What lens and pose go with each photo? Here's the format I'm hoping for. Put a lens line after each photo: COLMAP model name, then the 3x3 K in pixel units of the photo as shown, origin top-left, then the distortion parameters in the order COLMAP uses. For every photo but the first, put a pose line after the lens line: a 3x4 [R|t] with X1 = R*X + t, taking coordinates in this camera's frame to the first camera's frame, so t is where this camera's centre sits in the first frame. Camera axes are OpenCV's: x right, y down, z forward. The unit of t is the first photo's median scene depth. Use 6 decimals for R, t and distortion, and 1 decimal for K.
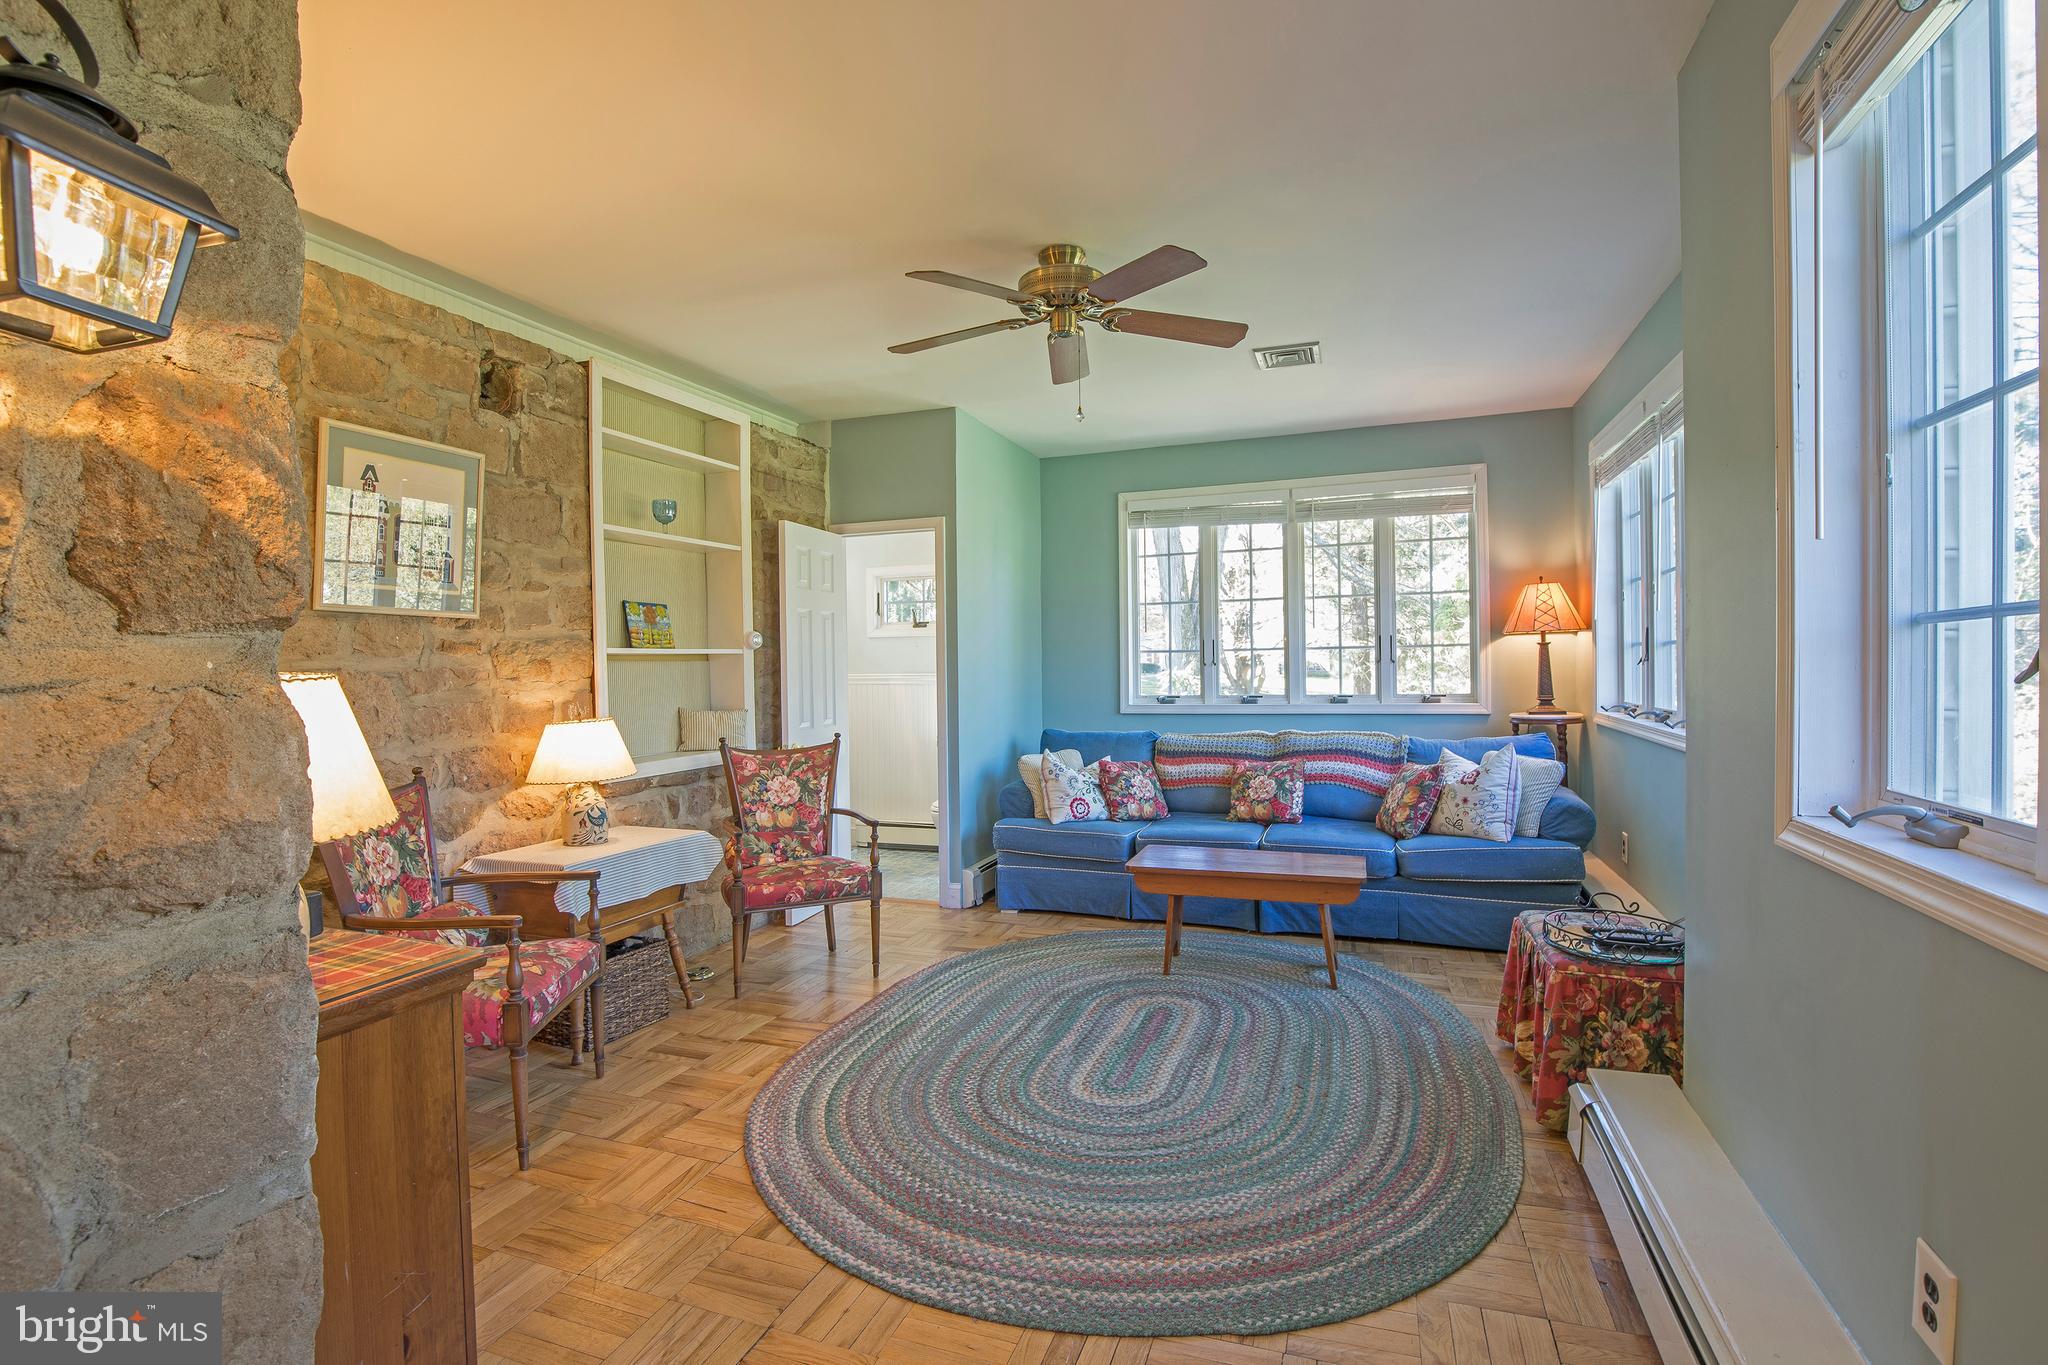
lens RADIAL K [[939.1, 0, 1059.6], [0, 939.1, 667.8], [0, 0, 1]] dist [-0.028245, 0.003371]
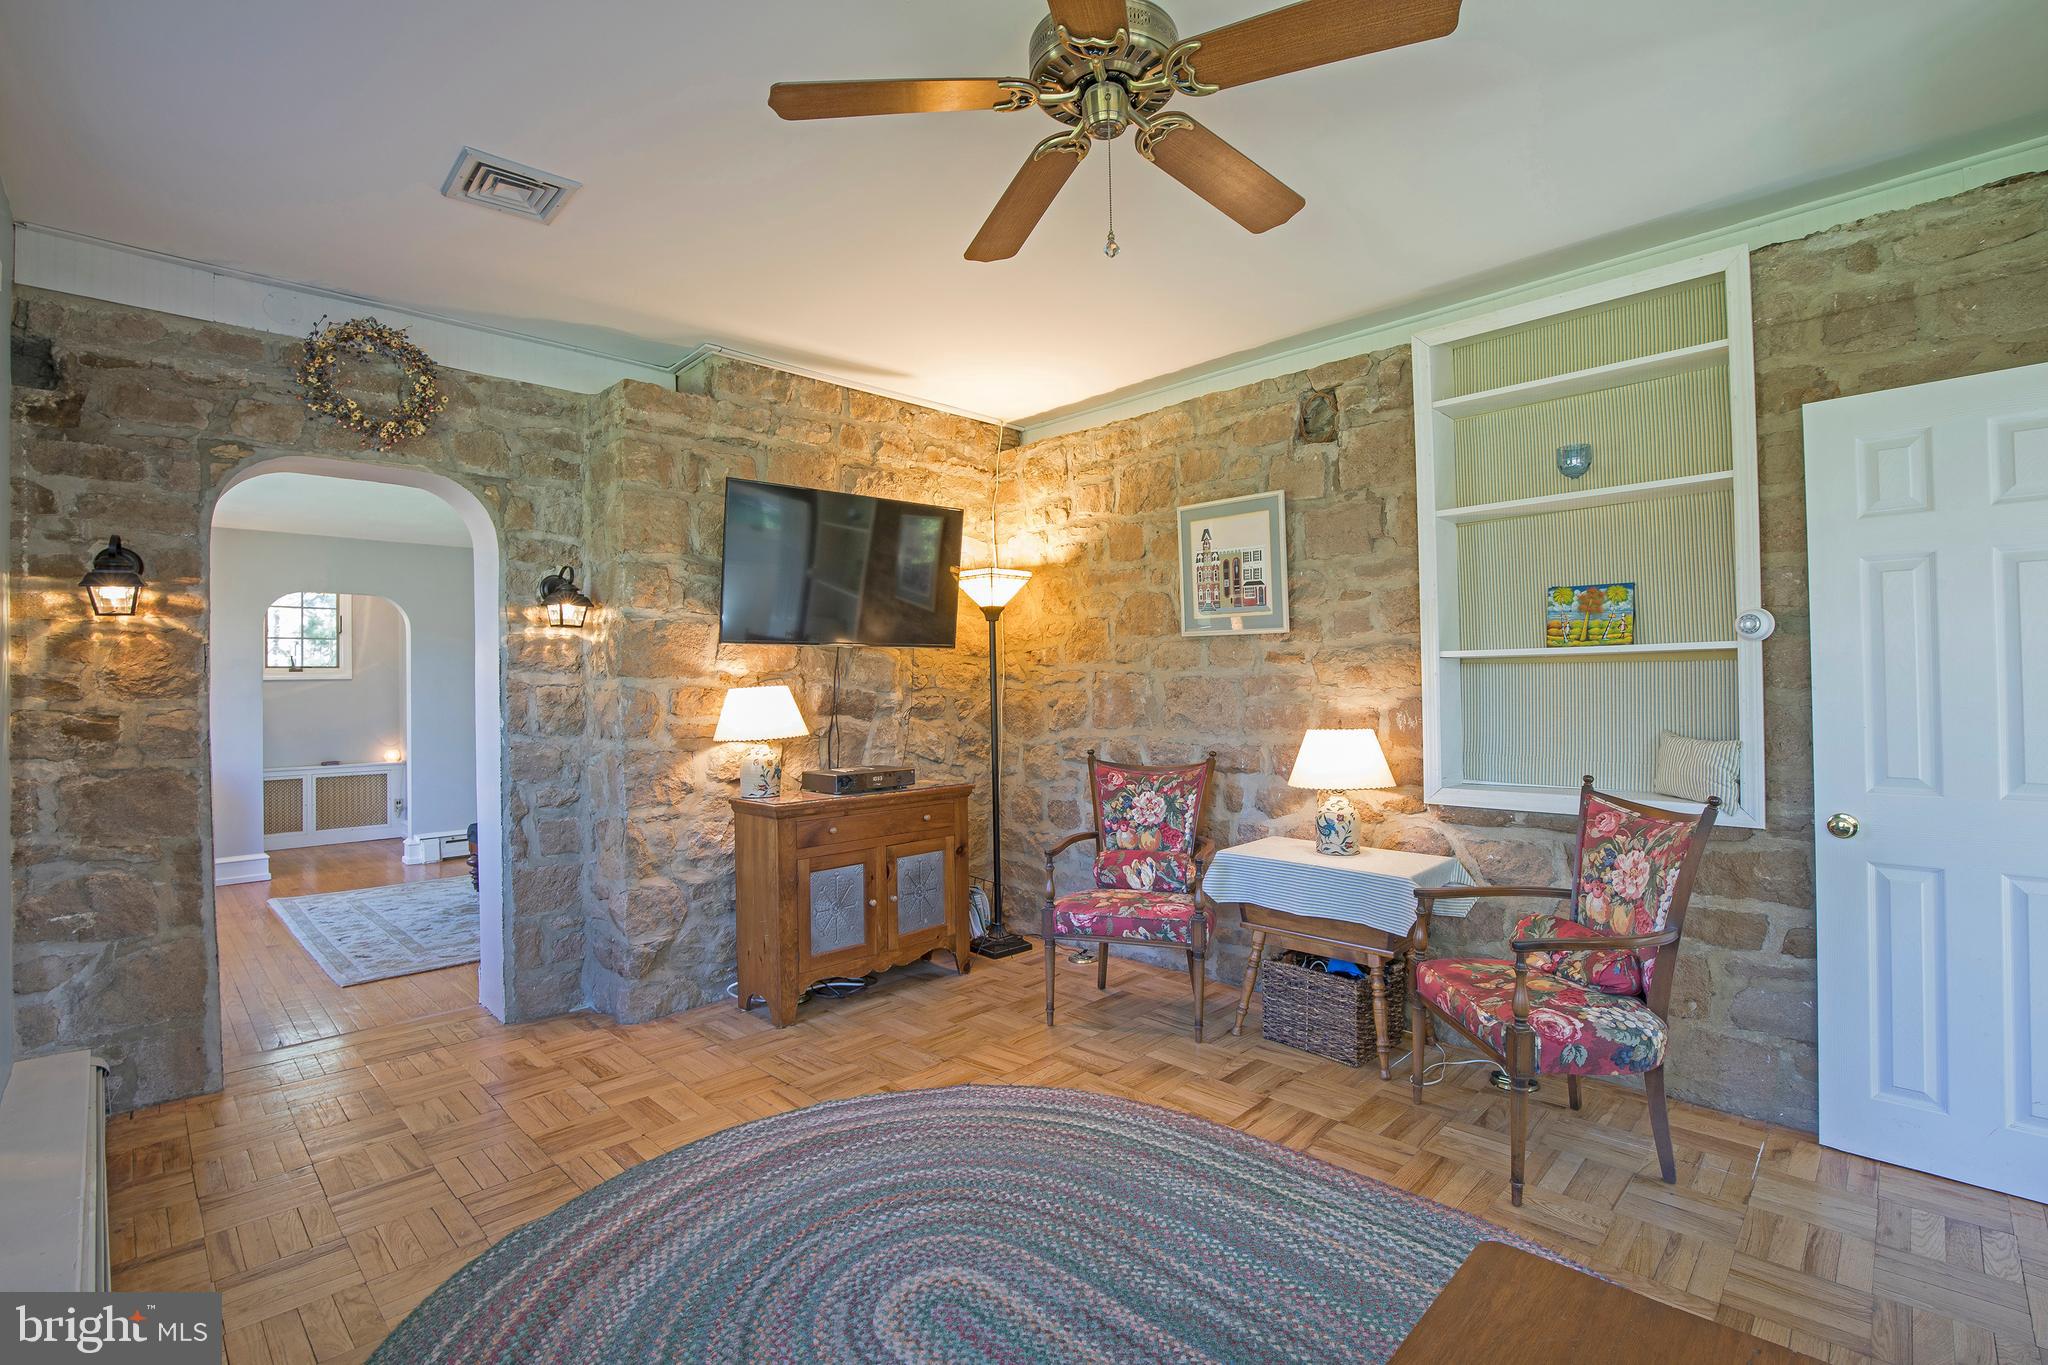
lens RADIAL K [[939.1, 0, 1007.0], [0, 939.1, 664.3], [0, 0, 1]] dist [-0.028245, 0.003371]
pose [[-0.452924, 0.002325, -0.891546, 0.564825], [0.014185, 0.999889, -0.004599, -0.012564], [0.891436, -0.014730, -0.452907, 1.202924]]
